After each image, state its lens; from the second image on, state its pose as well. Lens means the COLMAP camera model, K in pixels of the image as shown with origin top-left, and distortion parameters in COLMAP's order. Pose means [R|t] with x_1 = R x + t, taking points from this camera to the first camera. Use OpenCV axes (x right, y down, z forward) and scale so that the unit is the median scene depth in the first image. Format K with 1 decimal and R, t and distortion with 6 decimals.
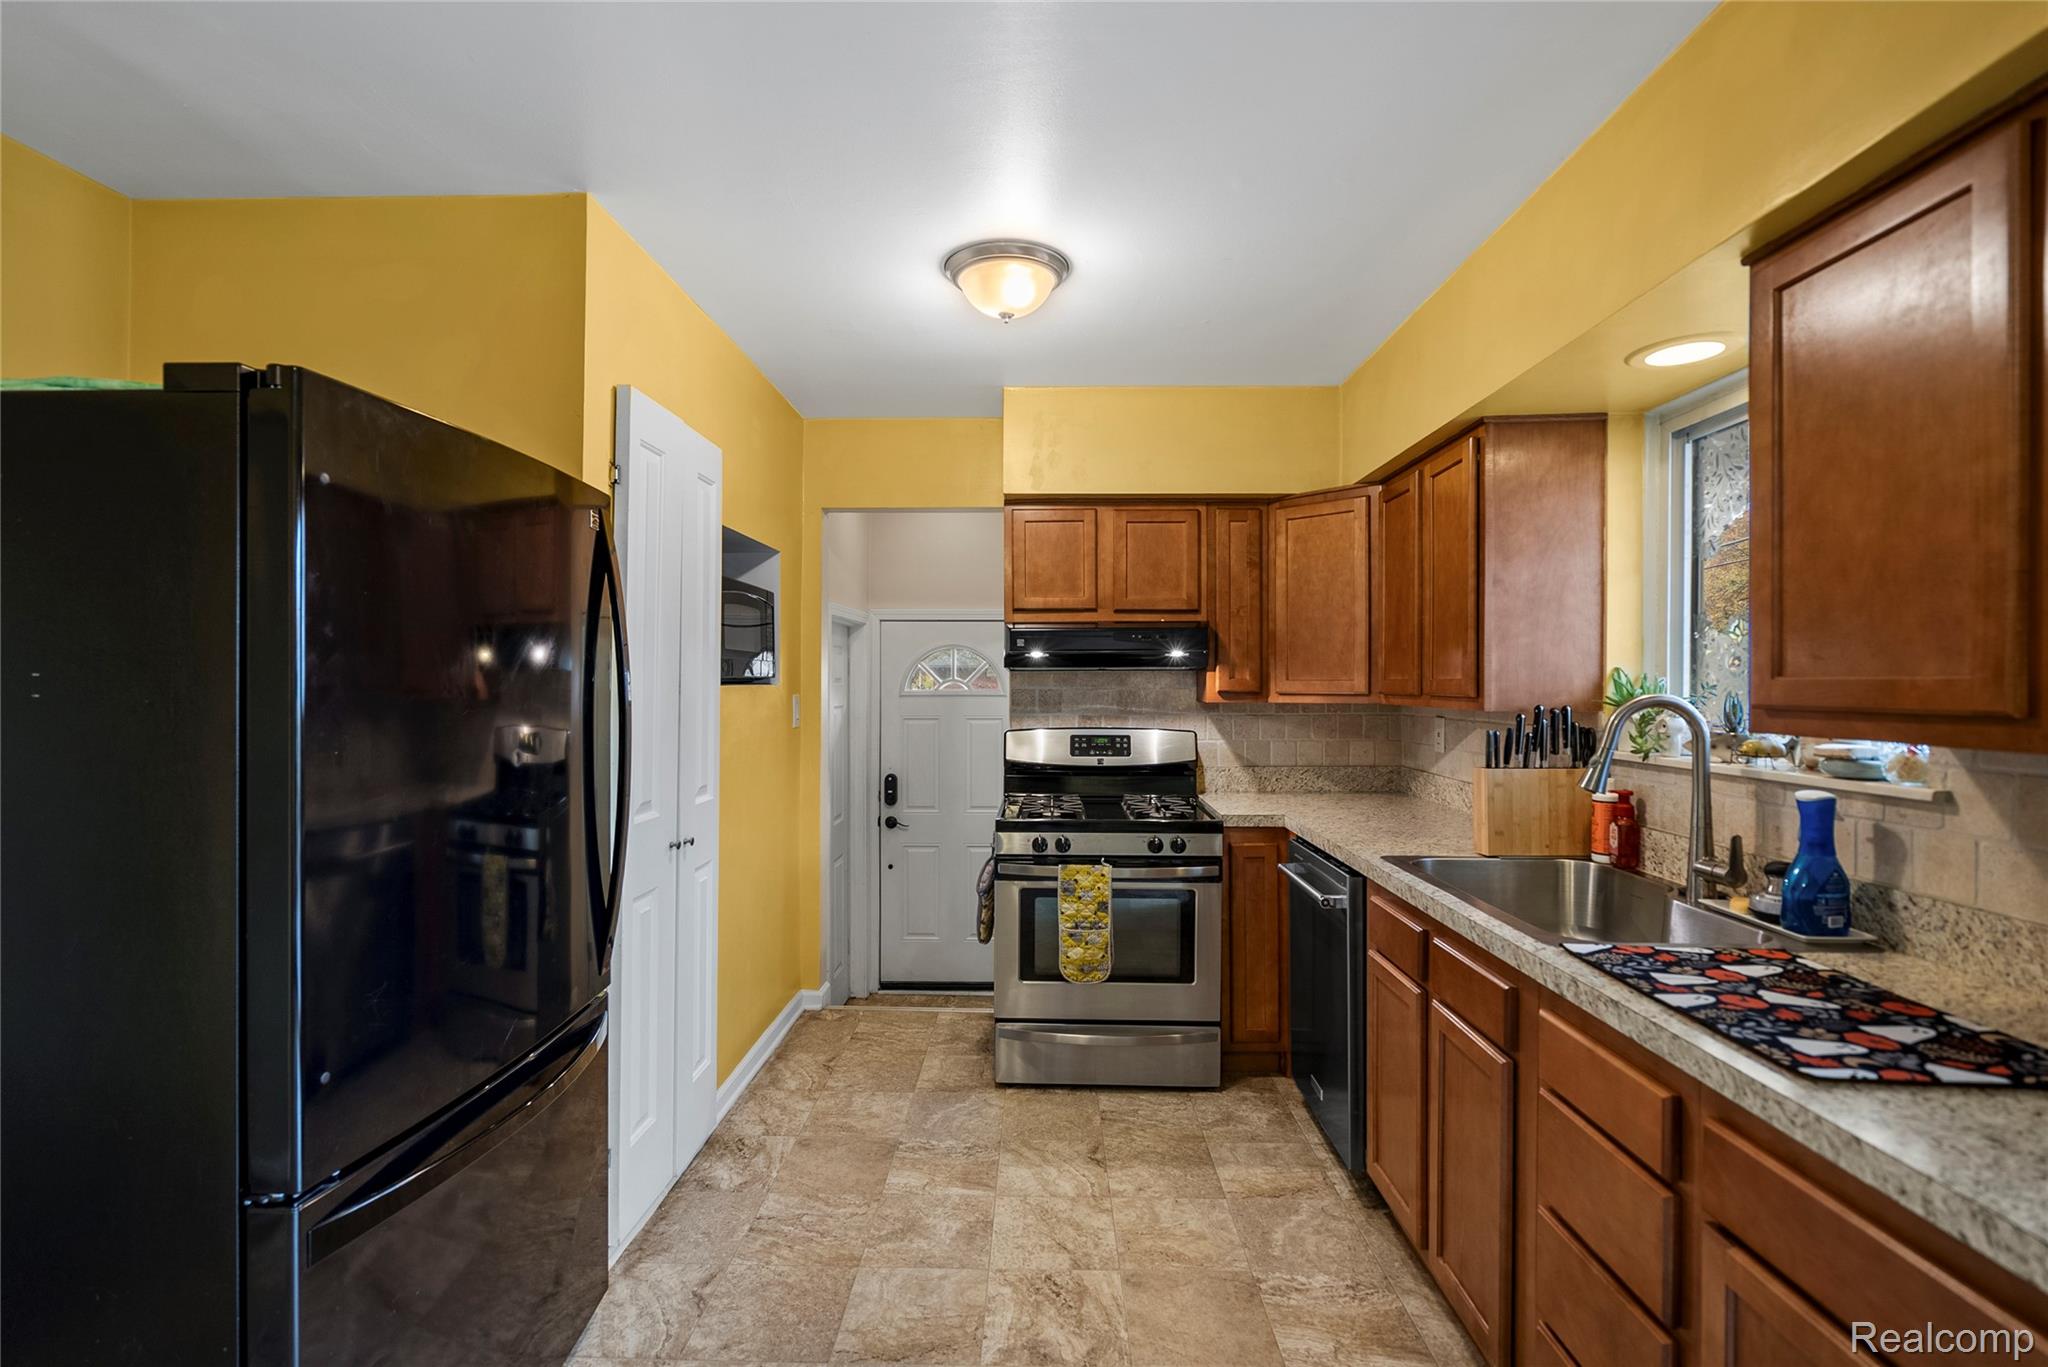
lens RADIAL K [[928.7, 0, 1024.0], [0, 928.7, 683.5], [0, 0, 1]] dist [-0.004317, 0.000607]
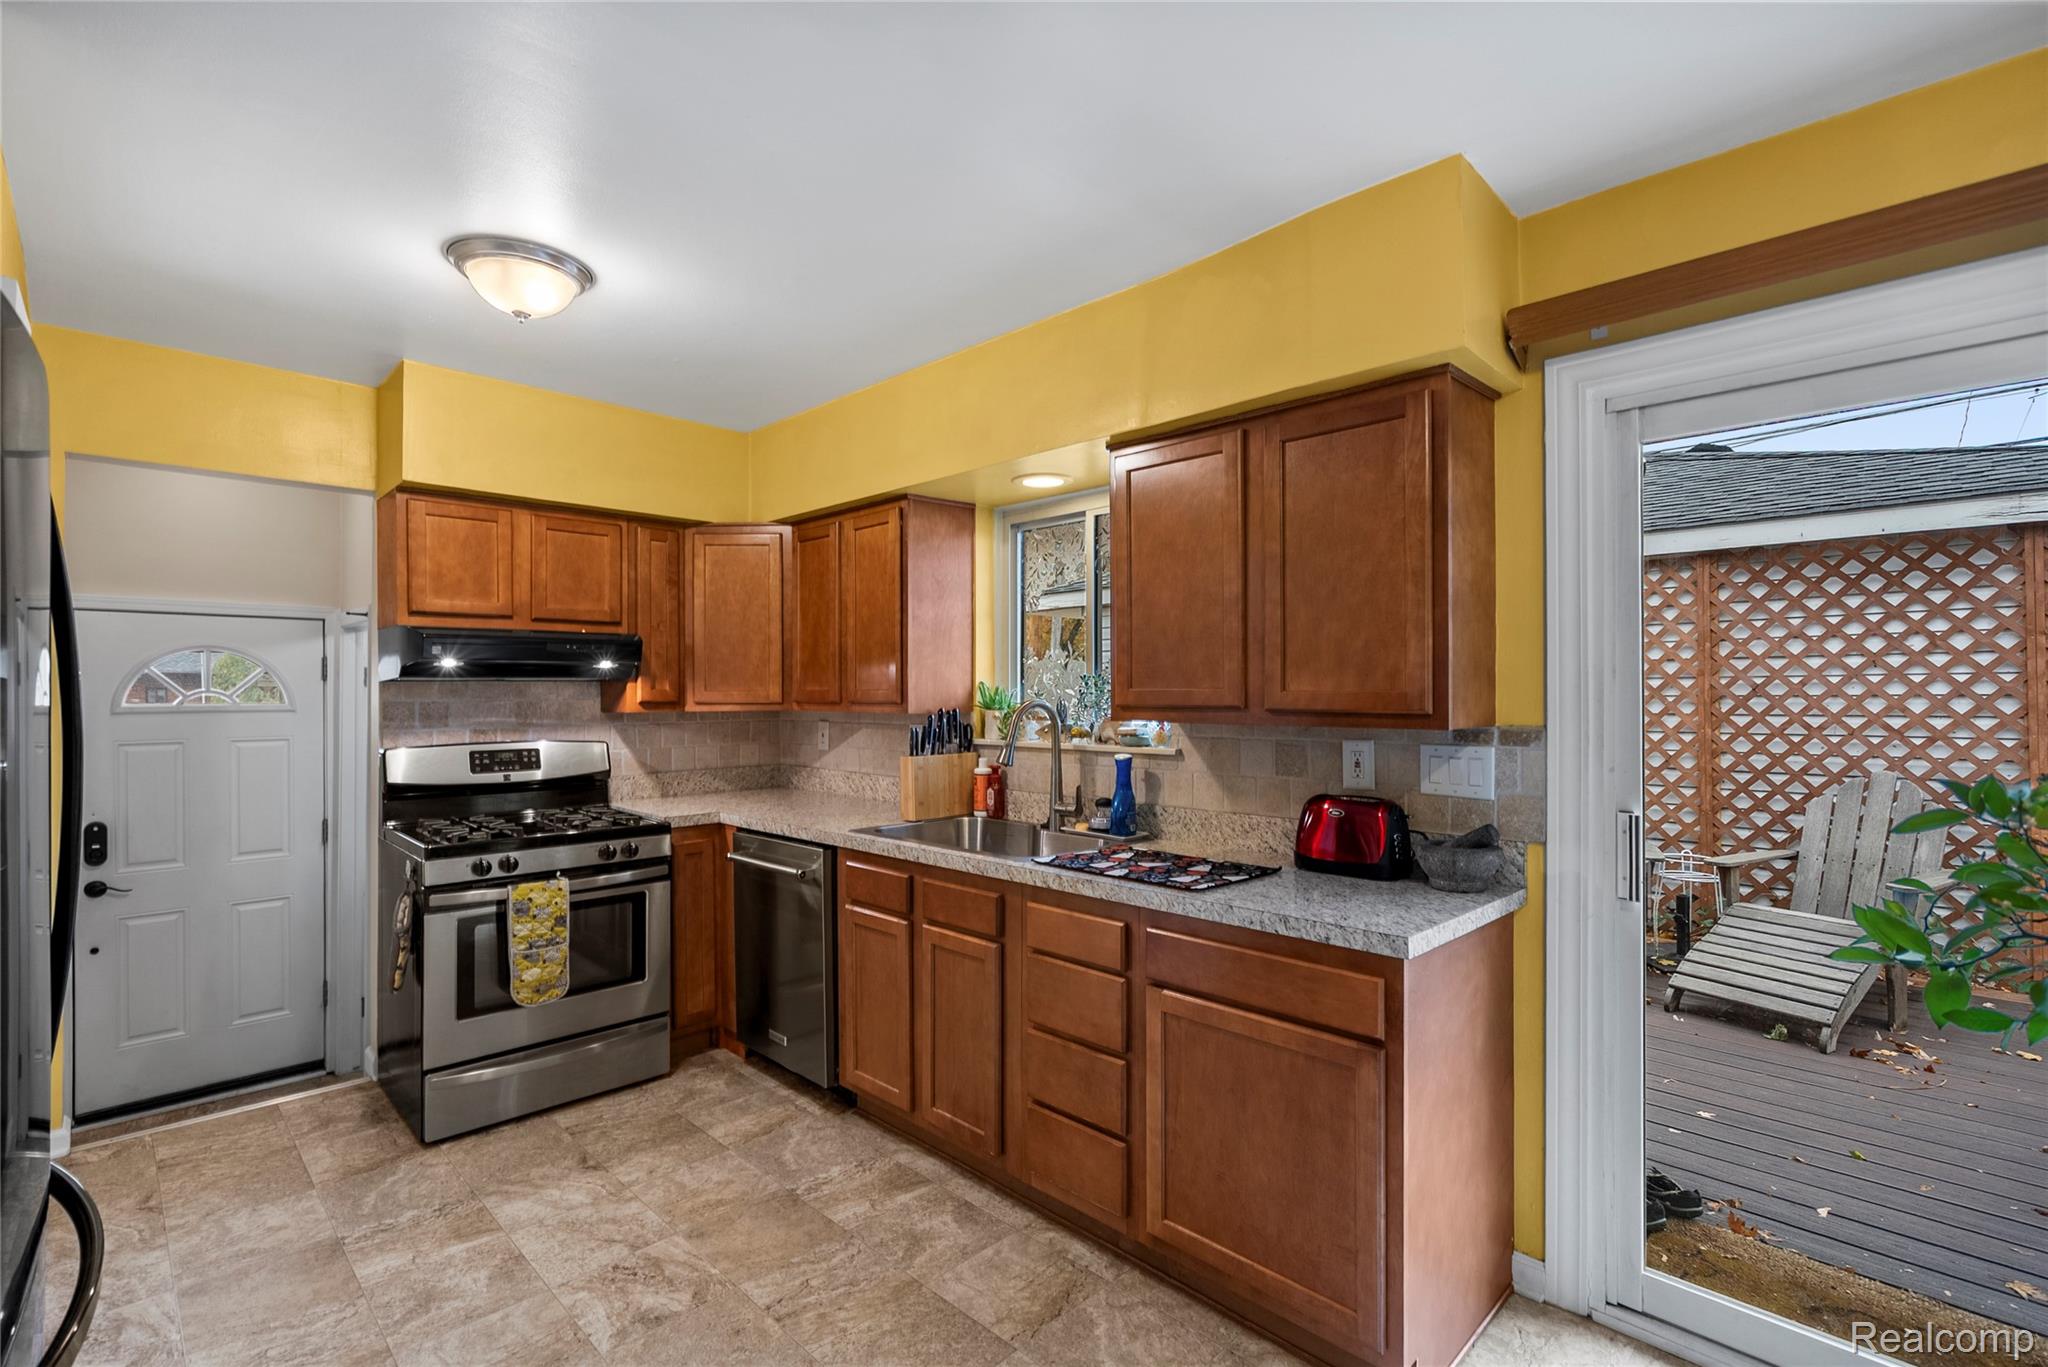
lens RADIAL K [[946.7, 0, 1018.3], [0, 946.7, 684.4], [0, 0, 1]] dist [-0.002124, -0.000103]
pose [[0.684559, 0.002516, 0.728954, -0.313268], [0.004206, 0.999964, -0.007402, -0.001269], [-0.728946, 0.008133, 0.684523, -0.041474]]
